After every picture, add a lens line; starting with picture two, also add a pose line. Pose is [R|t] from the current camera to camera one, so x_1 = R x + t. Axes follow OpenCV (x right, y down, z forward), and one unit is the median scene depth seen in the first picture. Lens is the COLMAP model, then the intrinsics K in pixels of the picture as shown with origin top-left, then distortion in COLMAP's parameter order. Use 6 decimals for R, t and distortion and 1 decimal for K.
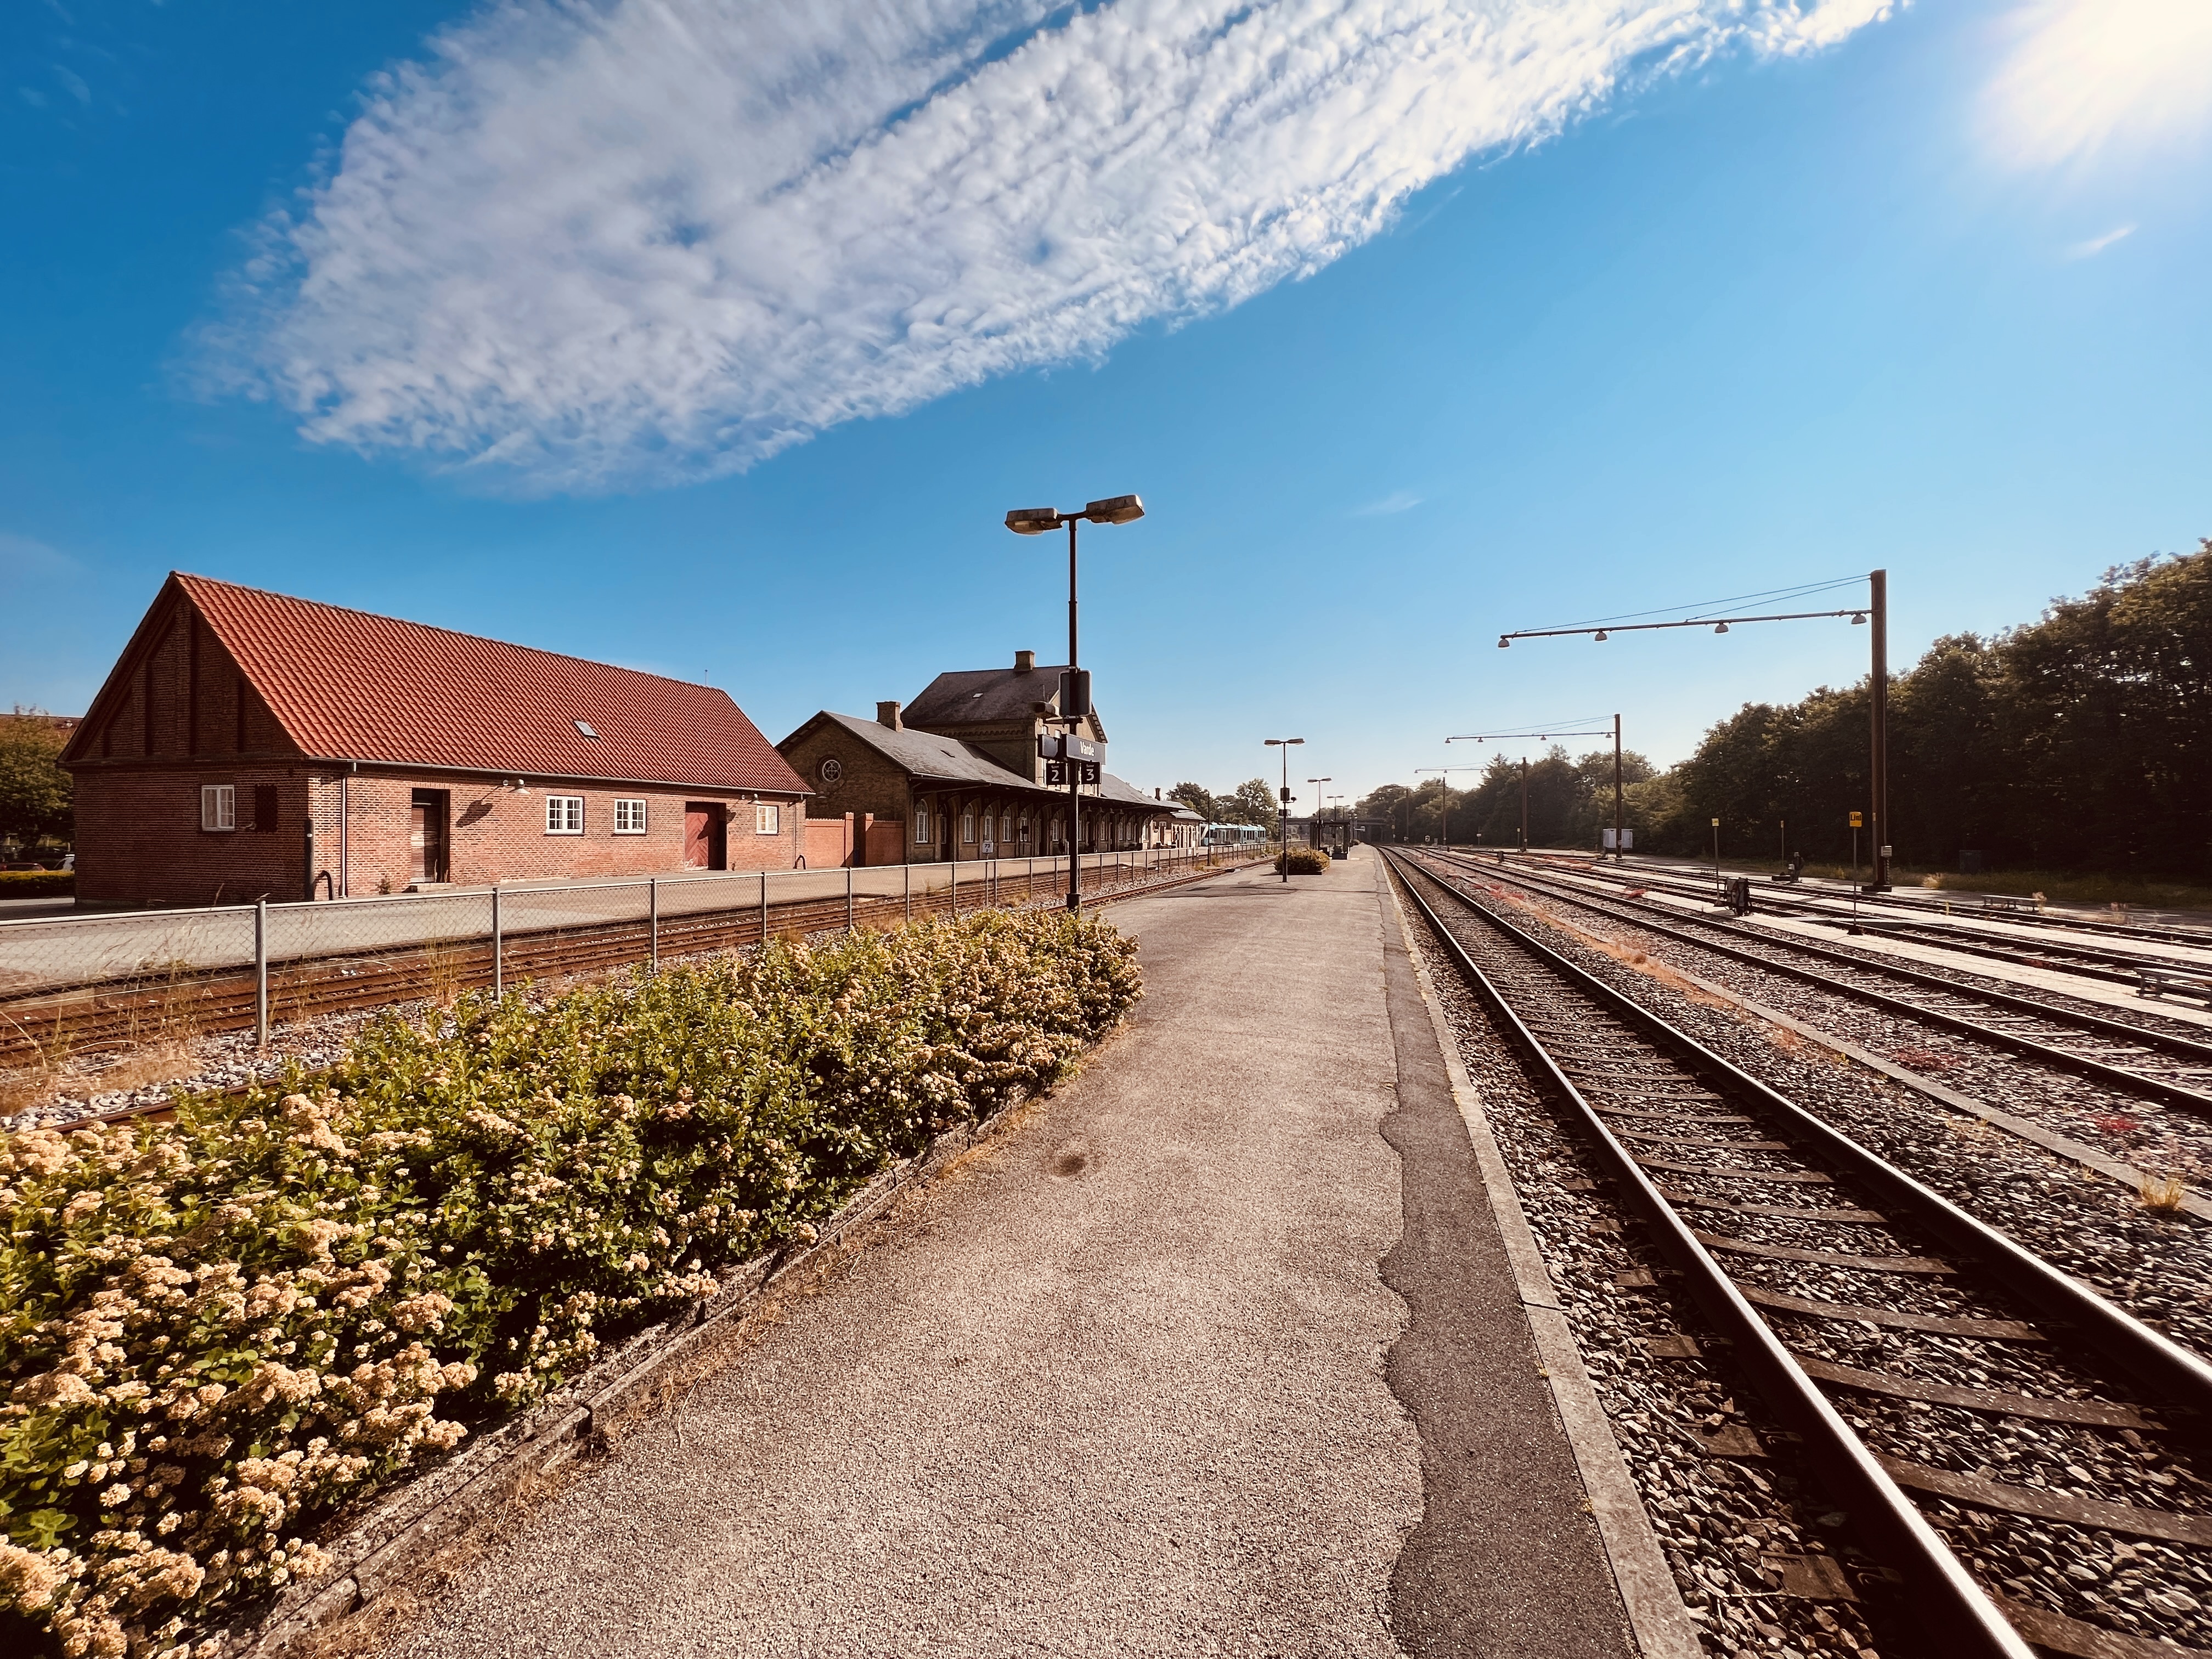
lens RADIAL K [[890.8, 0, 1105.3], [0, 890.8, 838.7], [0, 0, 1]] dist [-0.000606, 0.000561]
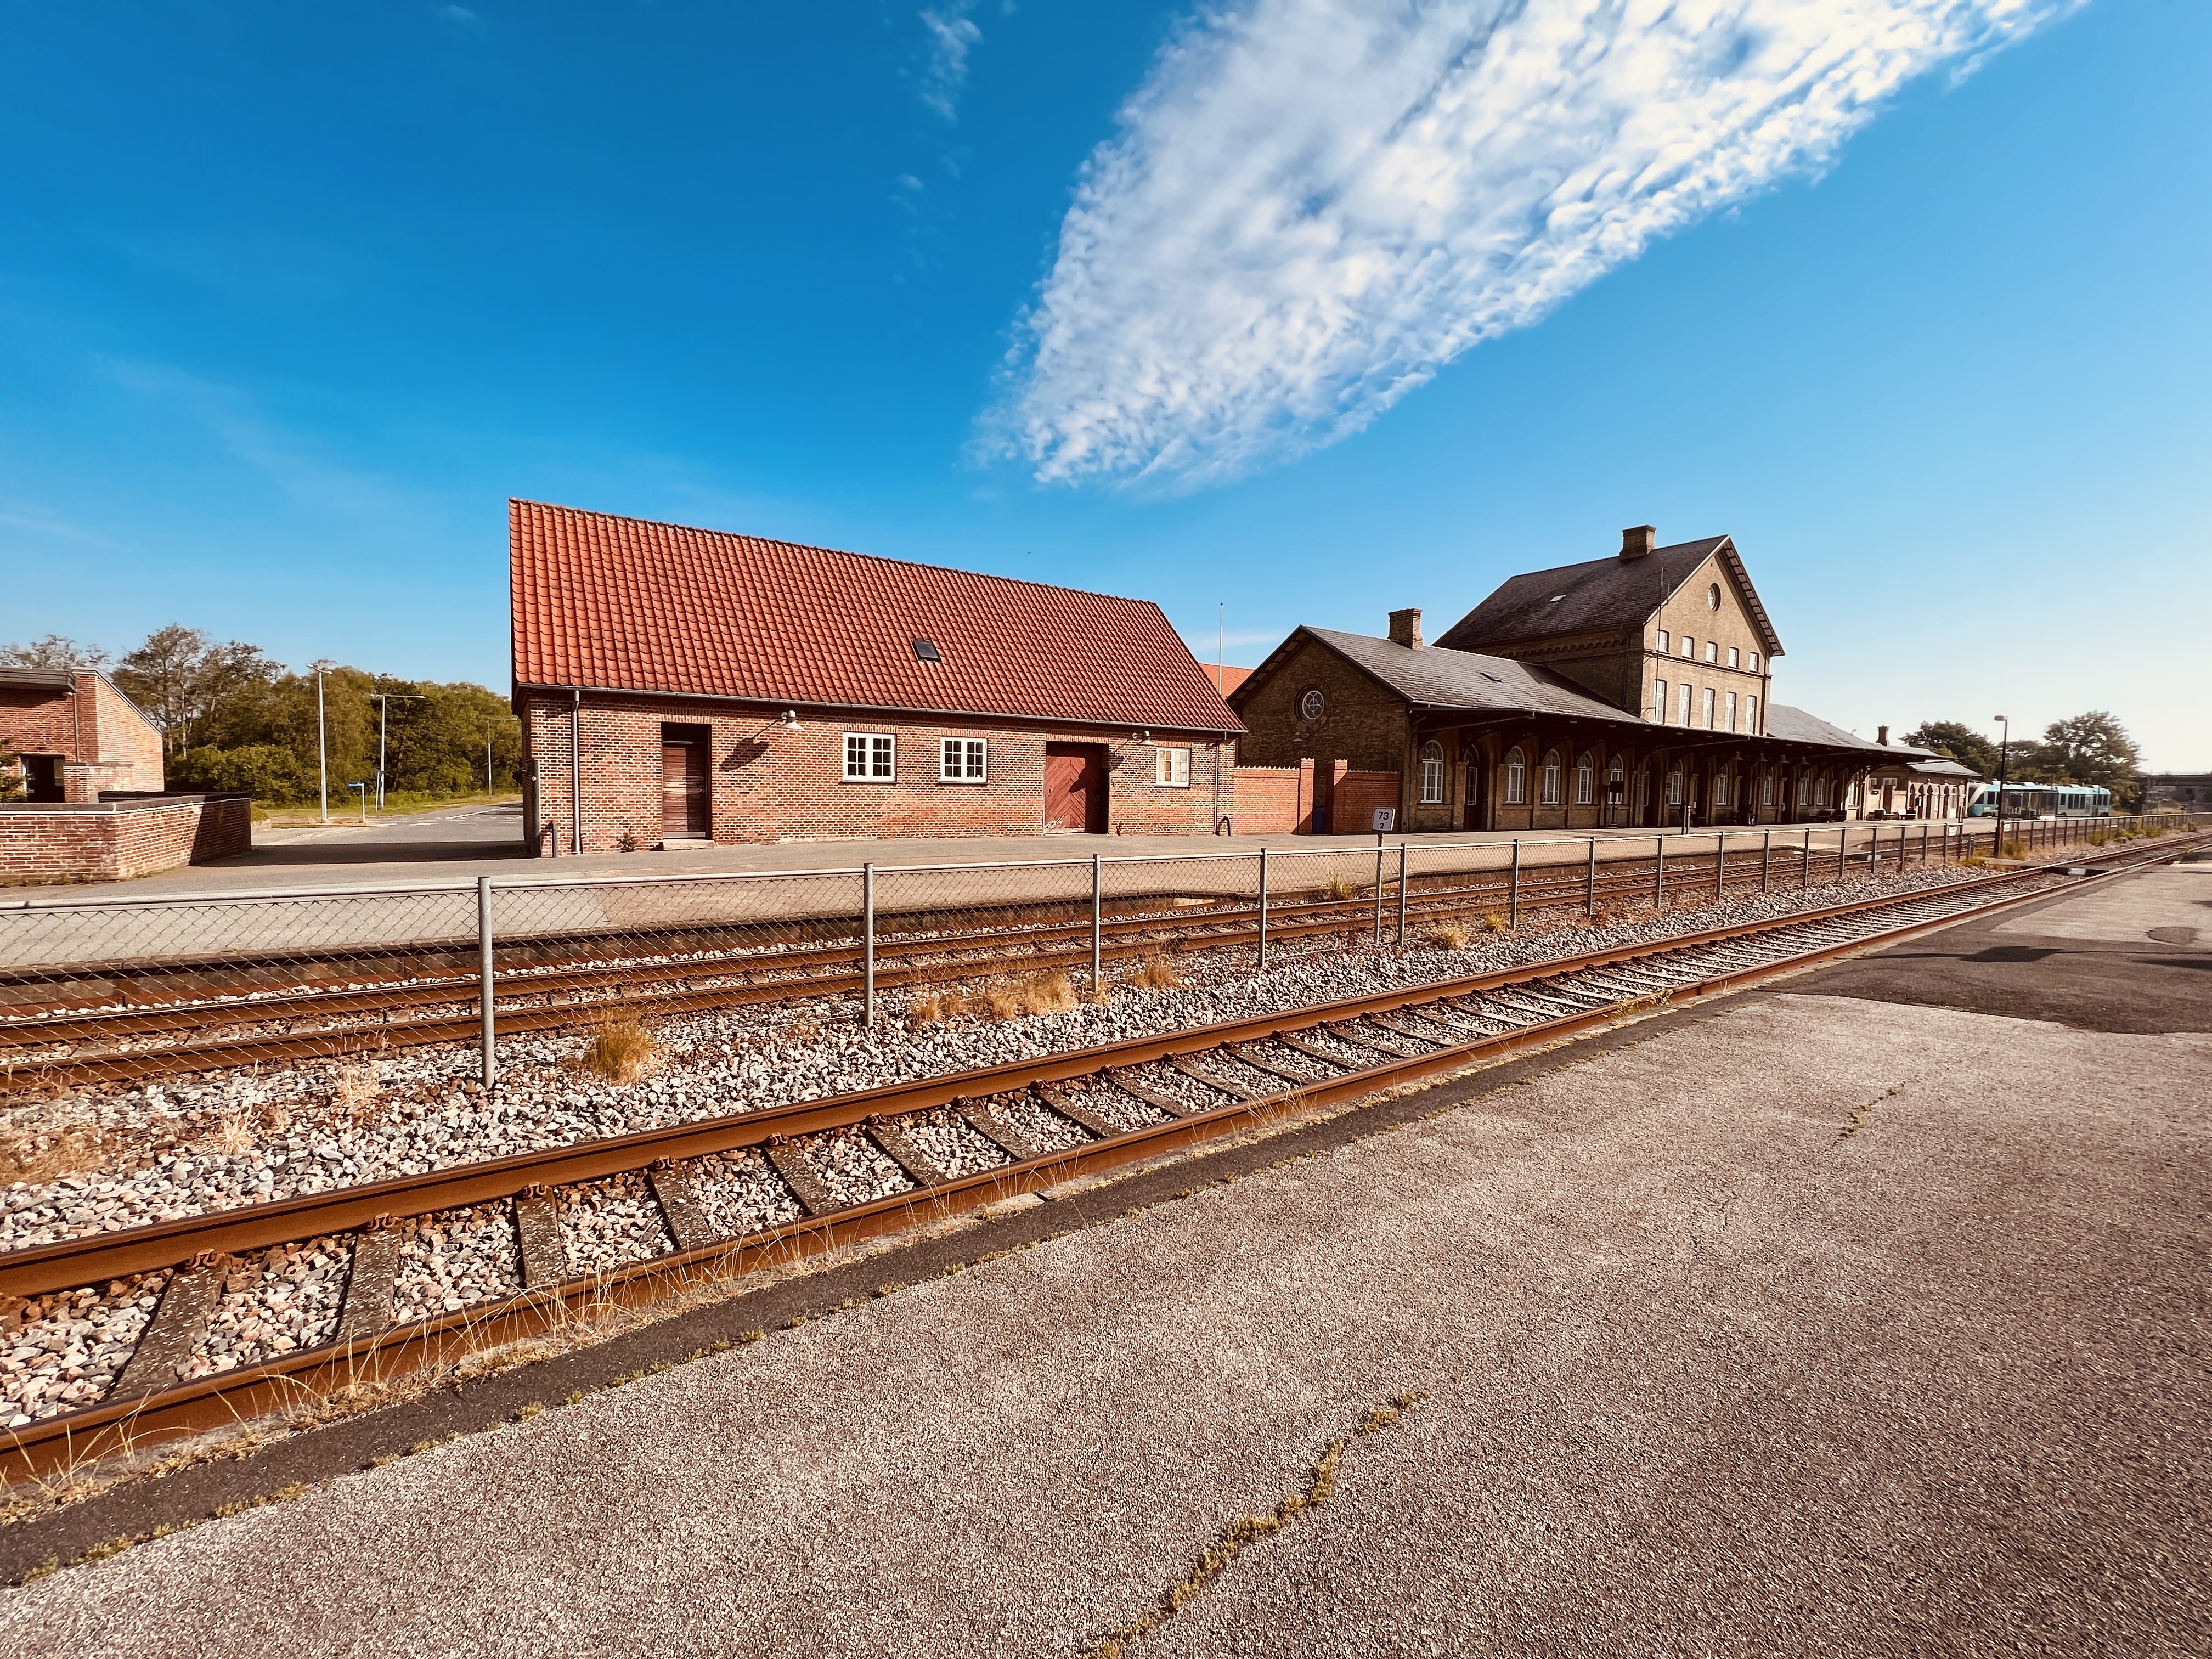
lens RADIAL K [[890.8, 0, 1105.3], [0, 890.8, 838.7], [0, 0, 1]] dist [-0.000606, 0.000561]
pose [[0.790482, 0.048062, -0.610596, 0.023580], [-0.017739, 0.998295, 0.055613, -0.001610], [0.612228, -0.033130, 0.789987, 0.301204]]
